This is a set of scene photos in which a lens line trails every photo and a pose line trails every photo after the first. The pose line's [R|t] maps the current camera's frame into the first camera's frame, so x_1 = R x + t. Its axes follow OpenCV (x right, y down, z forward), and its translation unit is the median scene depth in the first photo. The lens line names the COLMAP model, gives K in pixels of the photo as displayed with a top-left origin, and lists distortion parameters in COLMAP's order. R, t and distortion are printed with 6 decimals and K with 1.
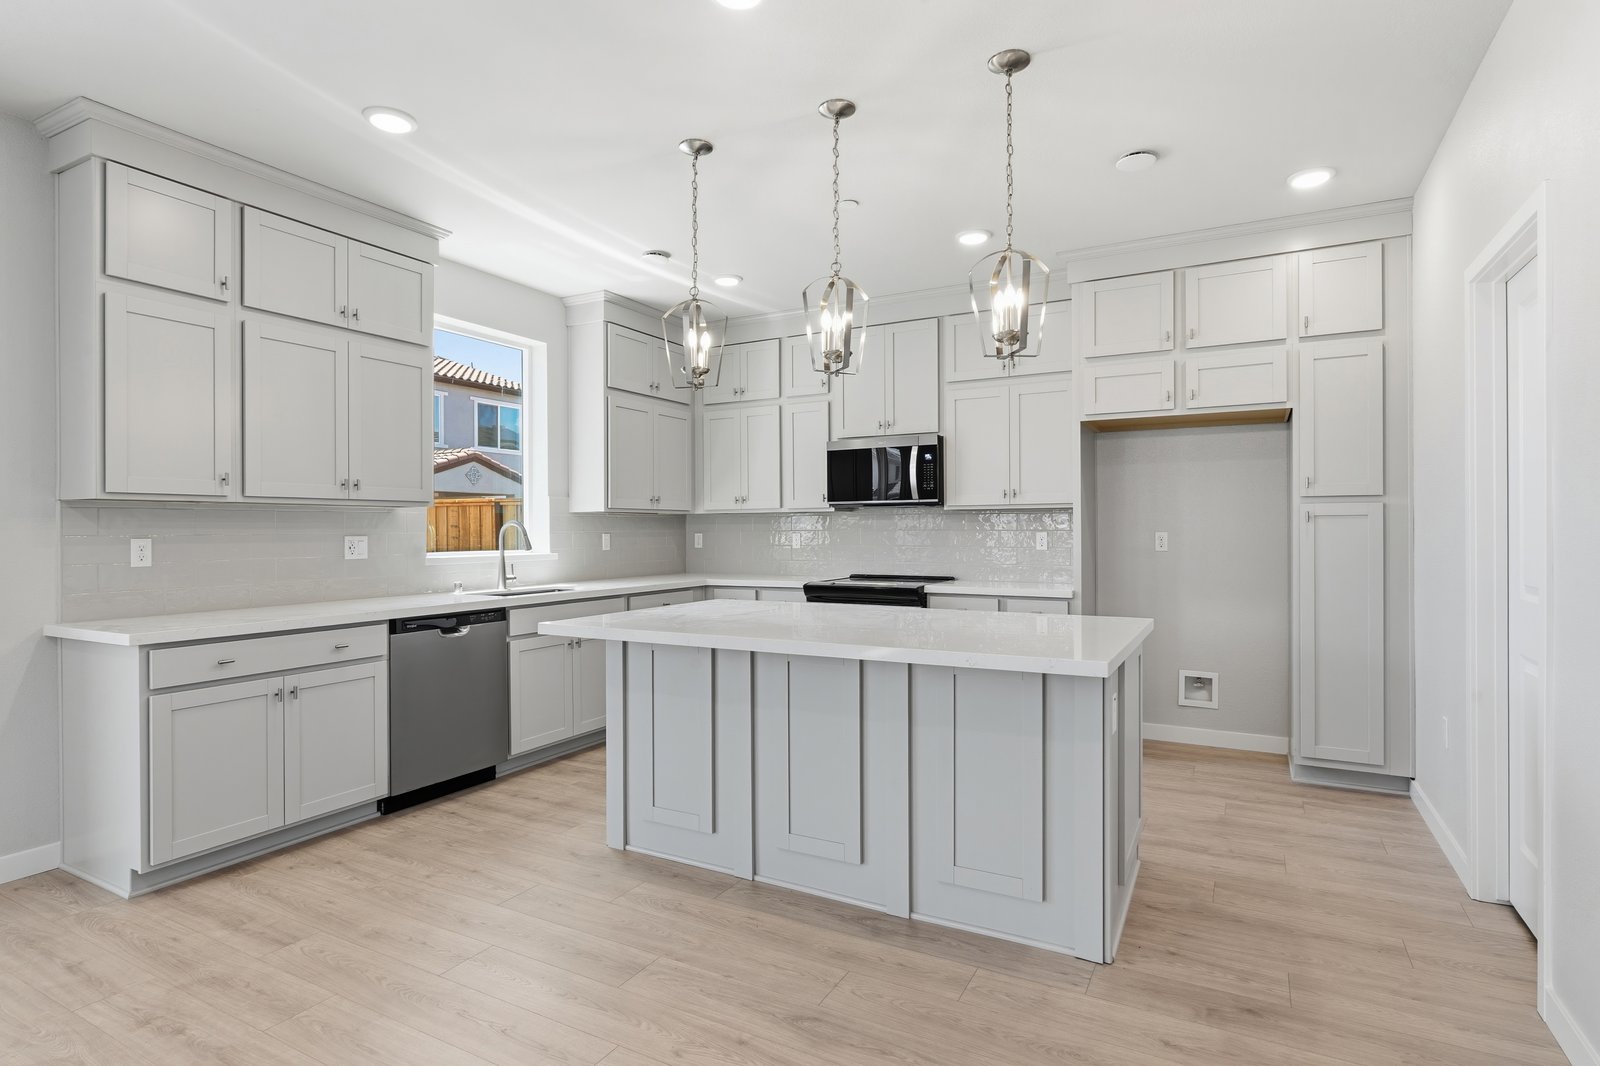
lens RADIAL K [[821.3, 0, 803.5], [0, 821.3, 527.4], [0, 0, 1]] dist [-0.002277, 0.000327]
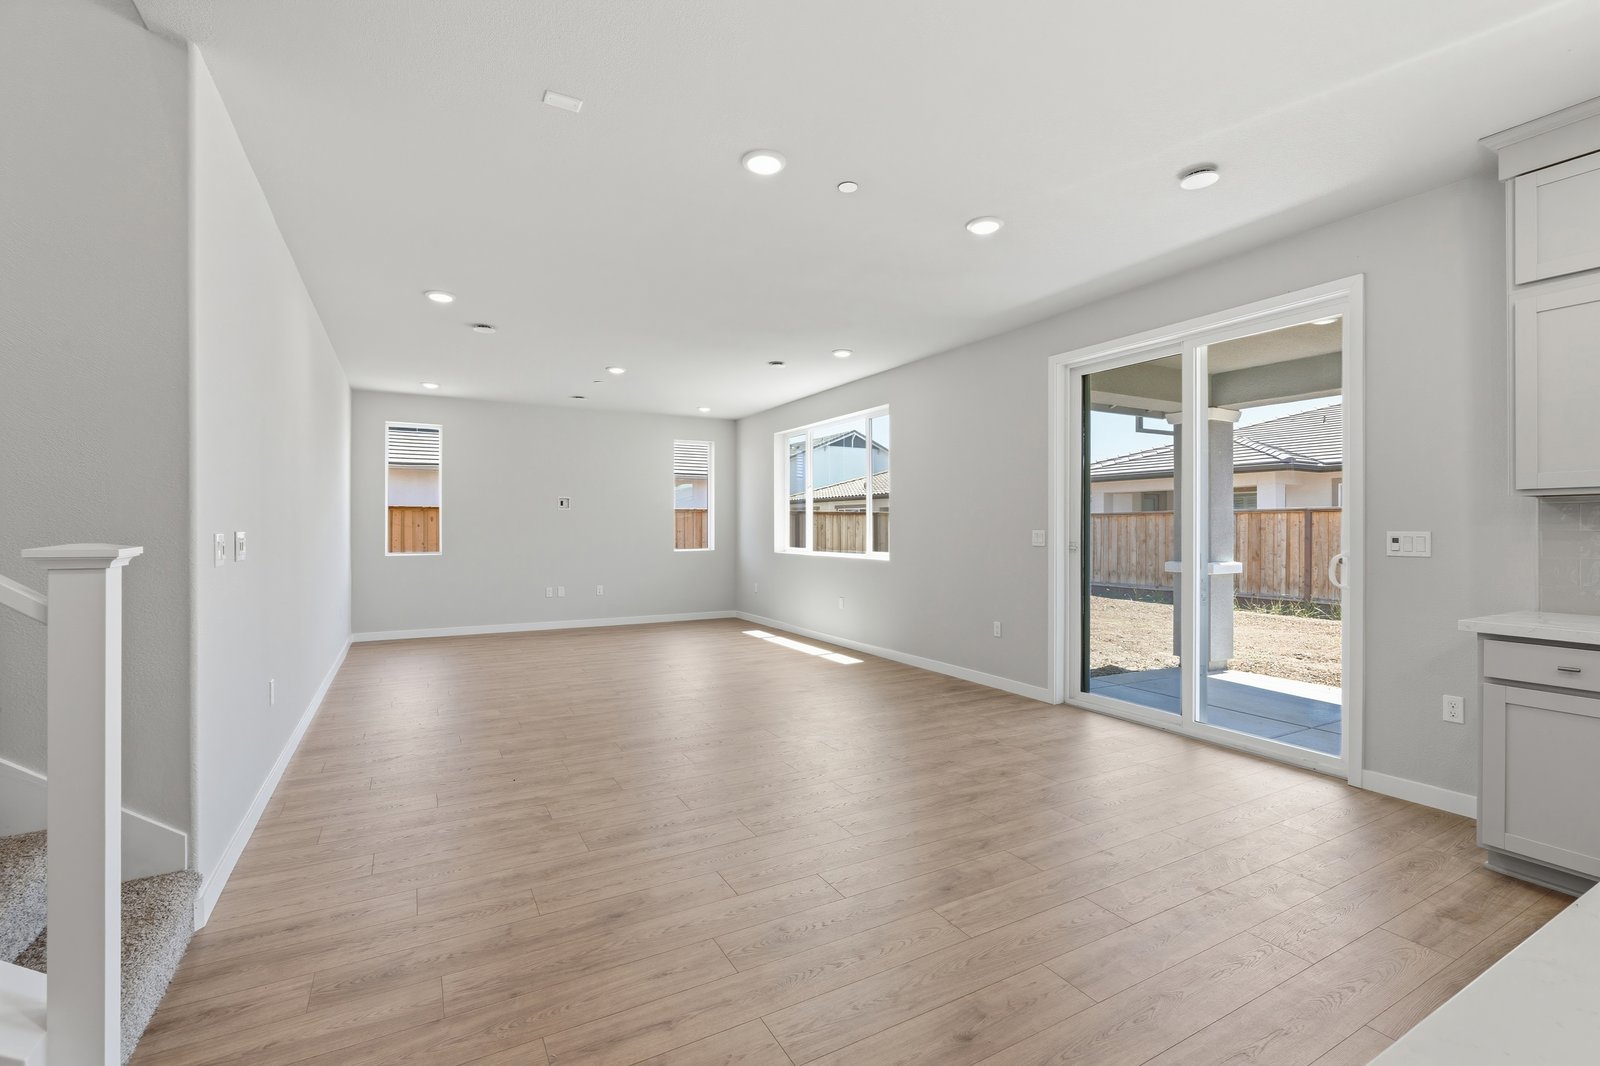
lens RADIAL K [[736.2, 0, 809.3], [0, 736.2, 531.9], [0, 0, 1]] dist [-0.002161, 0.001272]
pose [[-0.550000, 0.006499, -0.835139, 0.300753], [0.001784, 0.999977, 0.006608, 0.003334], [0.835163, 0.002144, -0.549999, 0.511124]]
